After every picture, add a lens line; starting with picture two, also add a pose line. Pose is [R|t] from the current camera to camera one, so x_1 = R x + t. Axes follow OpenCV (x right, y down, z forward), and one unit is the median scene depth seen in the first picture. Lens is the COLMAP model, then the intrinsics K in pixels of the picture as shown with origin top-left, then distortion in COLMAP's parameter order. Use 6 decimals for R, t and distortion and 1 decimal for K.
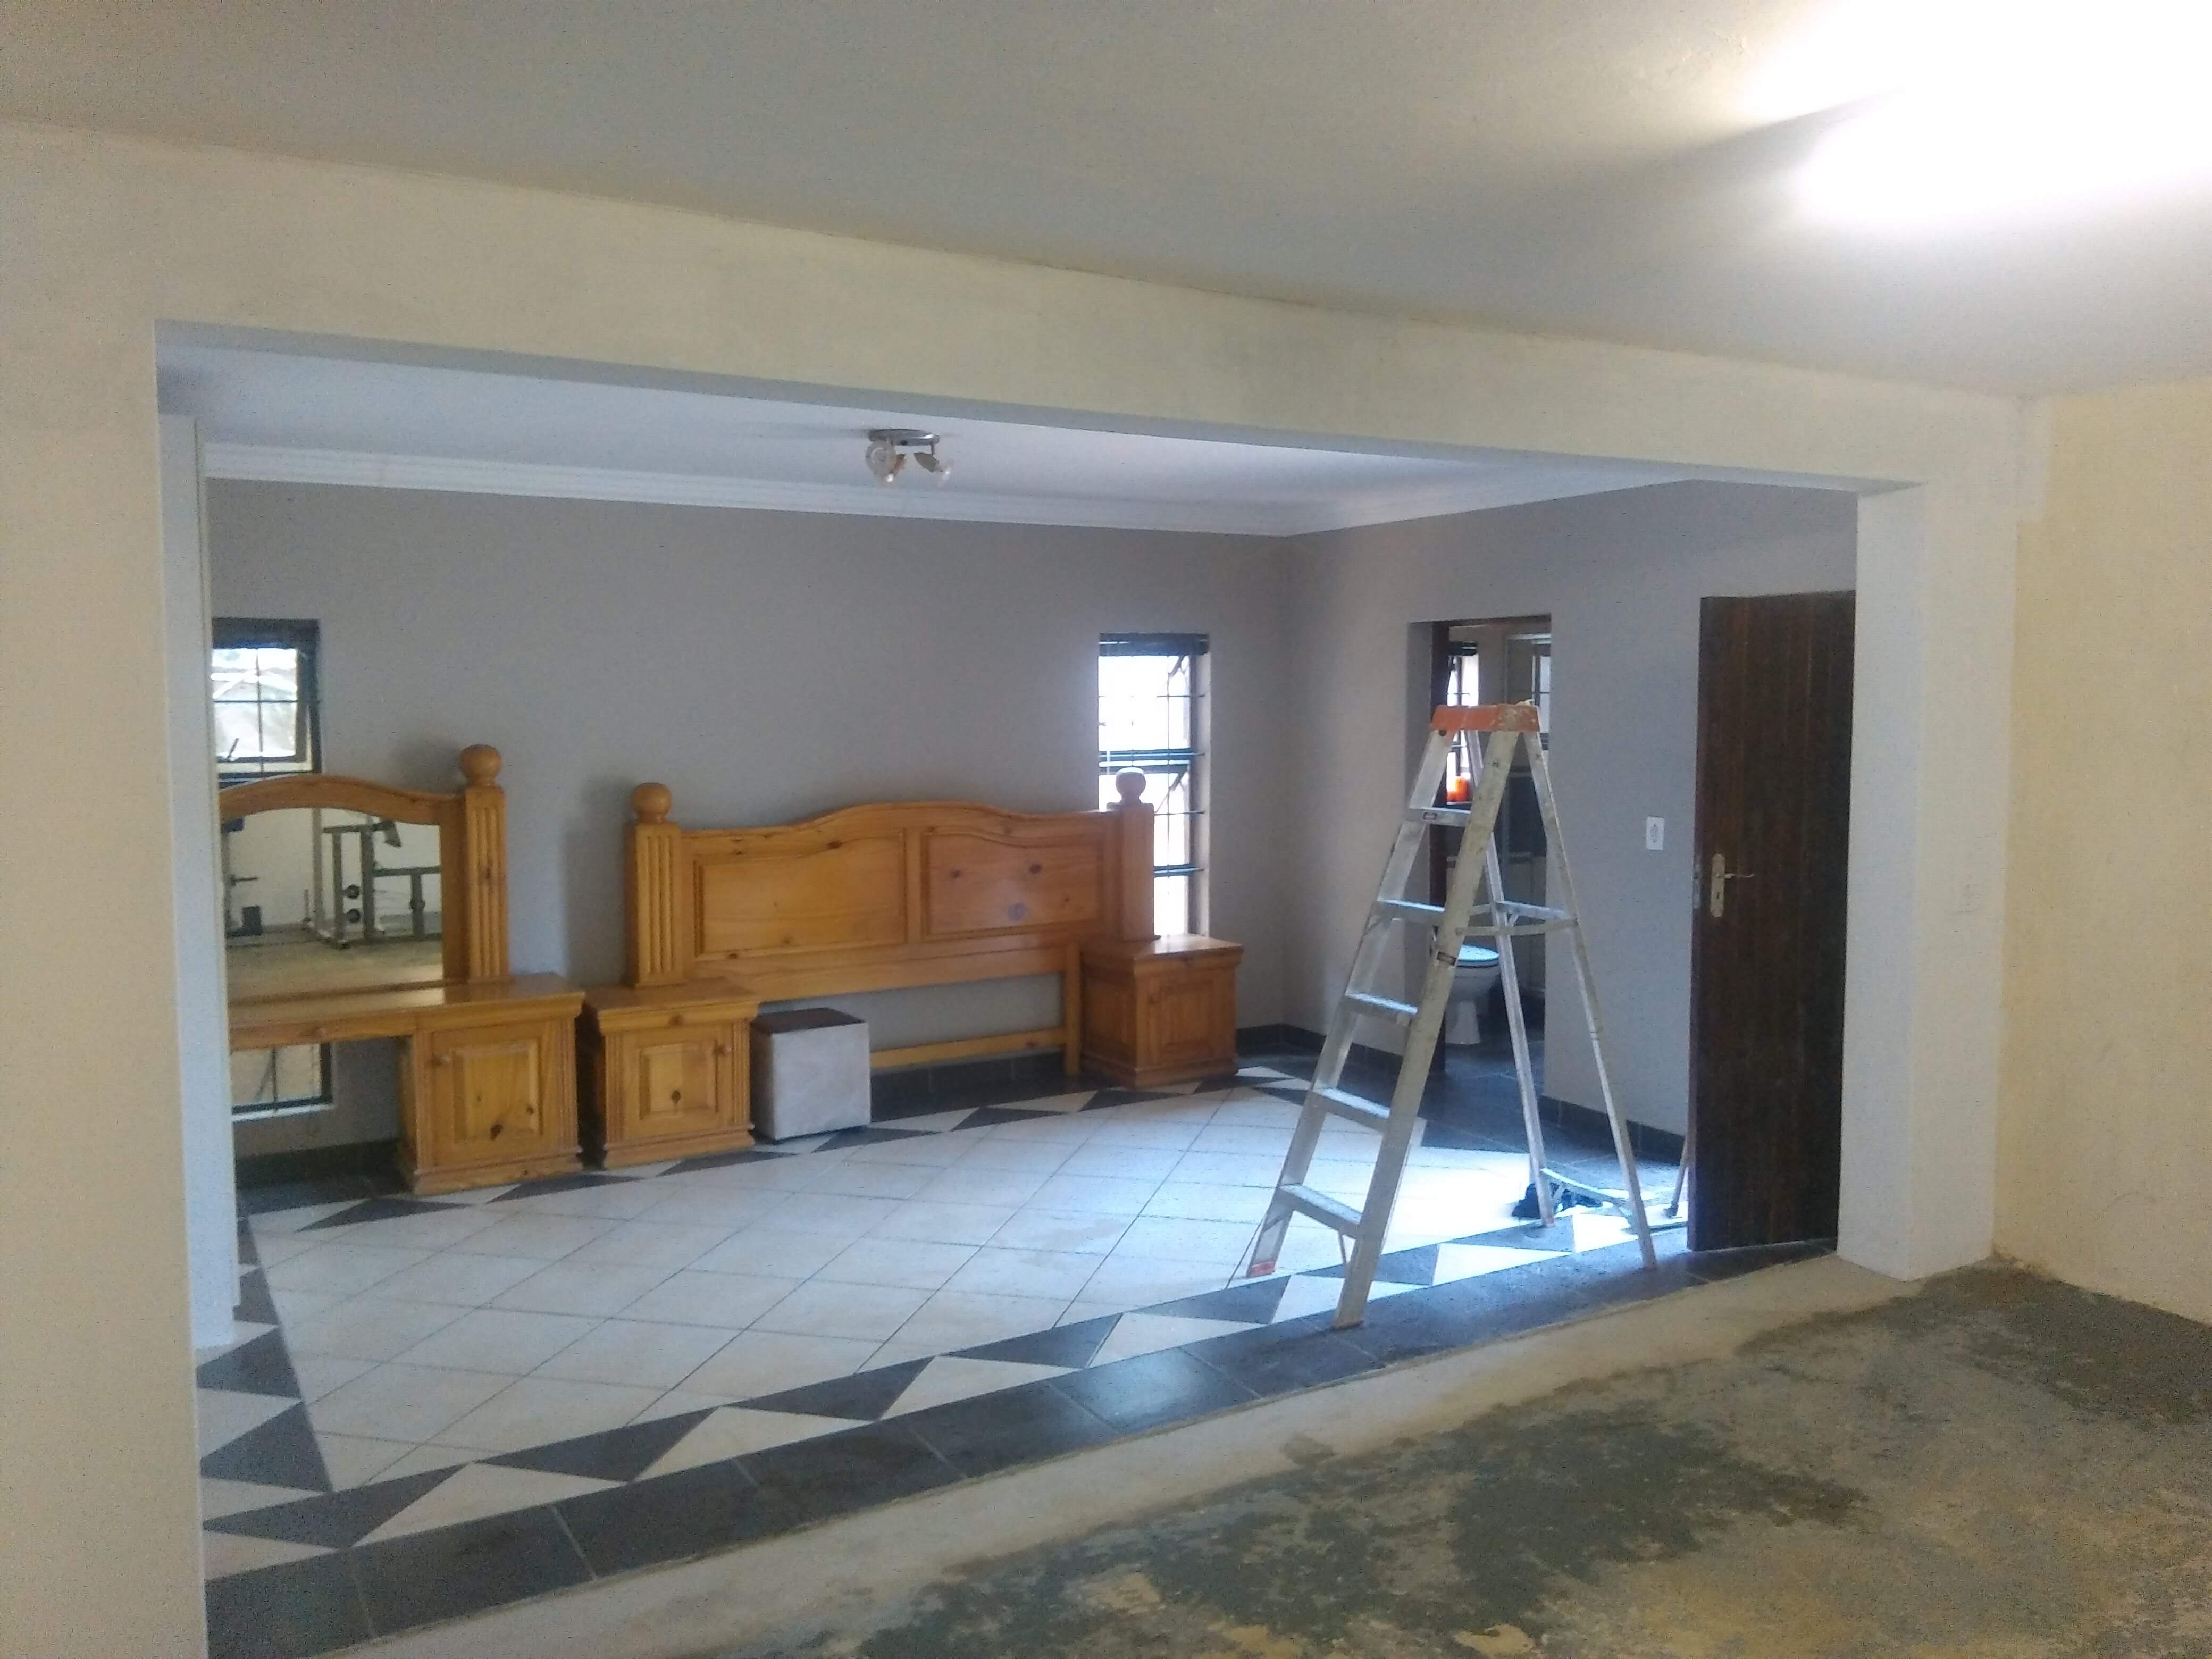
lens RADIAL K [[1721.3, 0, 1090.0], [0, 1721.3, 796.0], [0, 0, 1]] dist [0.091253, -0.115731]
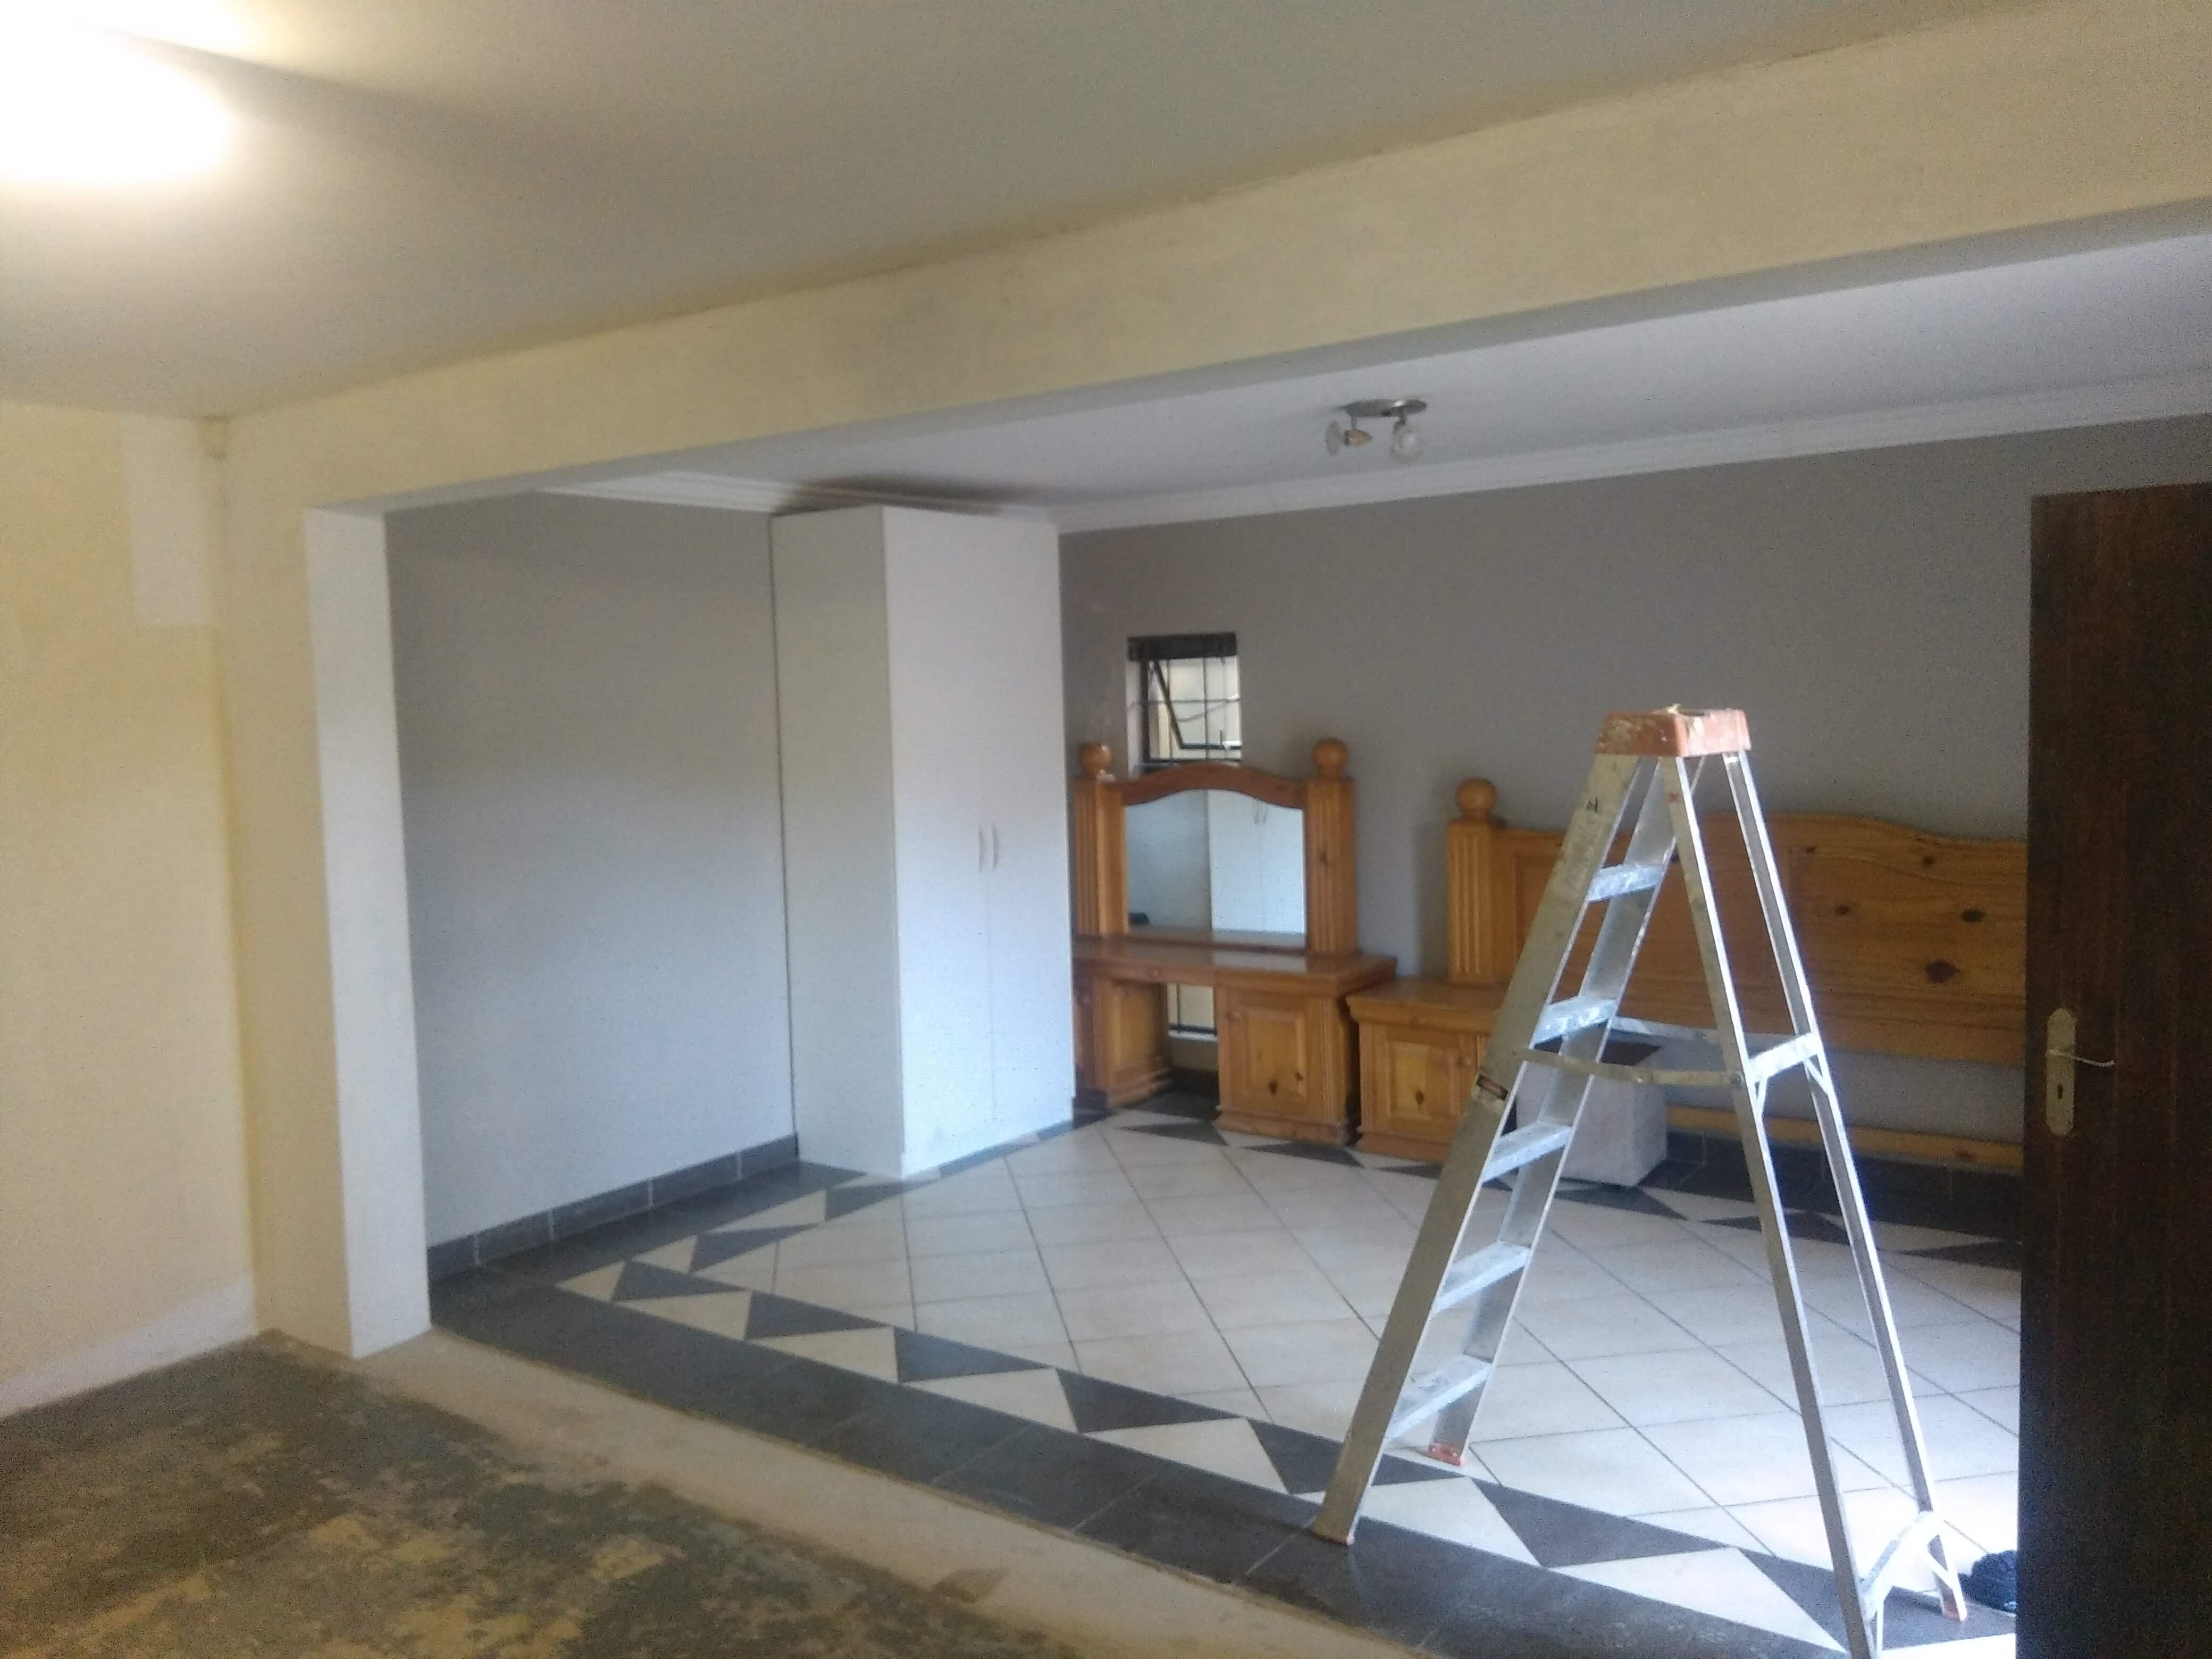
lens RADIAL K [[1721.3, 0, 1121.0], [0, 1721.3, 799.9], [0, 0, 1]] dist [0.091253, -0.115731]
pose [[0.392335, 0.051012, -0.918407, 1.086577], [-0.025263, 0.998682, 0.044679, -0.065050], [0.919475, 0.005672, 0.393106, 0.842372]]
